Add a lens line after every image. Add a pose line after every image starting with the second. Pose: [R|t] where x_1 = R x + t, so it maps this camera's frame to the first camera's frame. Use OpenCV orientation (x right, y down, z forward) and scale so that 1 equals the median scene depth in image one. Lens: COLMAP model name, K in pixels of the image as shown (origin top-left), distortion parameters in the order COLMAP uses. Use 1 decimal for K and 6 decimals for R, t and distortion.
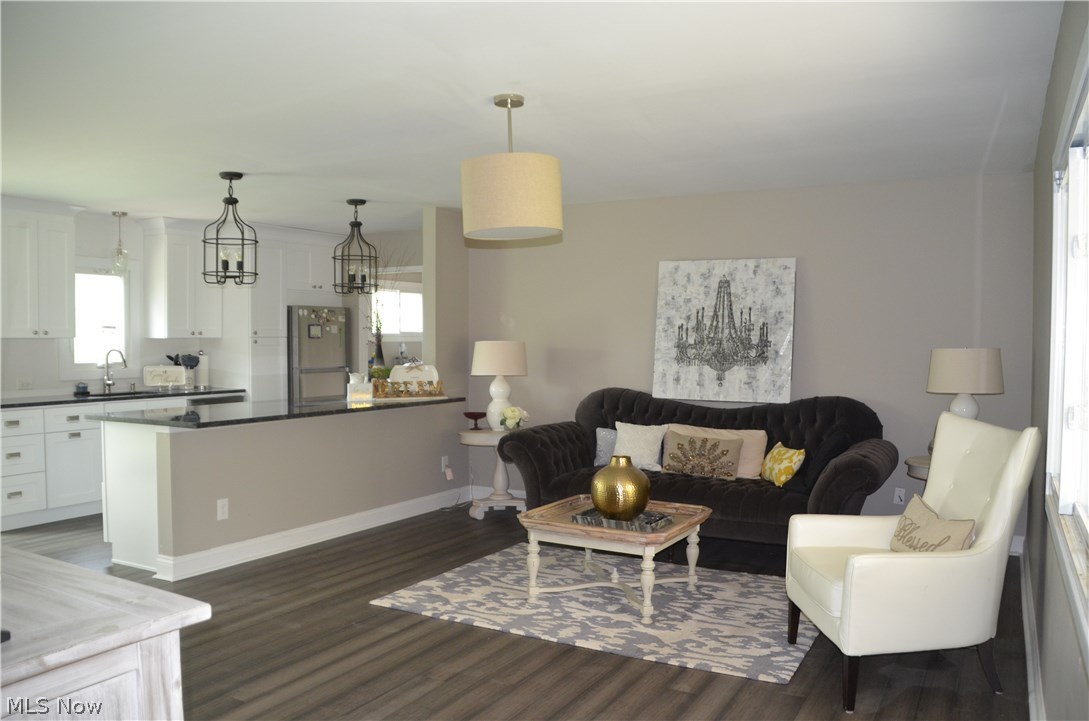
lens RADIAL K [[857.5, 0, 563.6], [0, 857.5, 367.5], [0, 0, 1]] dist [-0.165659, 0.116709]
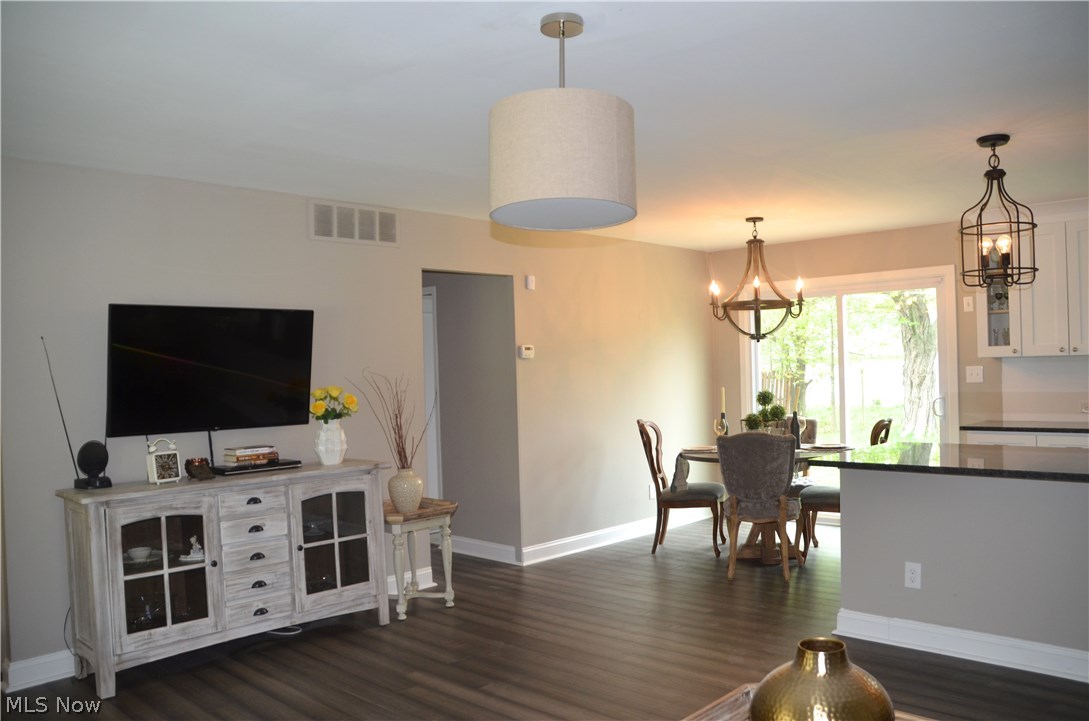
lens RADIAL K [[857.5, 0, 559.6], [0, 857.5, 370.5], [0, 0, 1]] dist [-0.165659, 0.116709]
pose [[-0.259296, 0.007212, -0.965771, 0.291869], [-0.008468, 0.999917, 0.009741, -0.020070], [0.965761, 0.010704, -0.259213, 0.579939]]
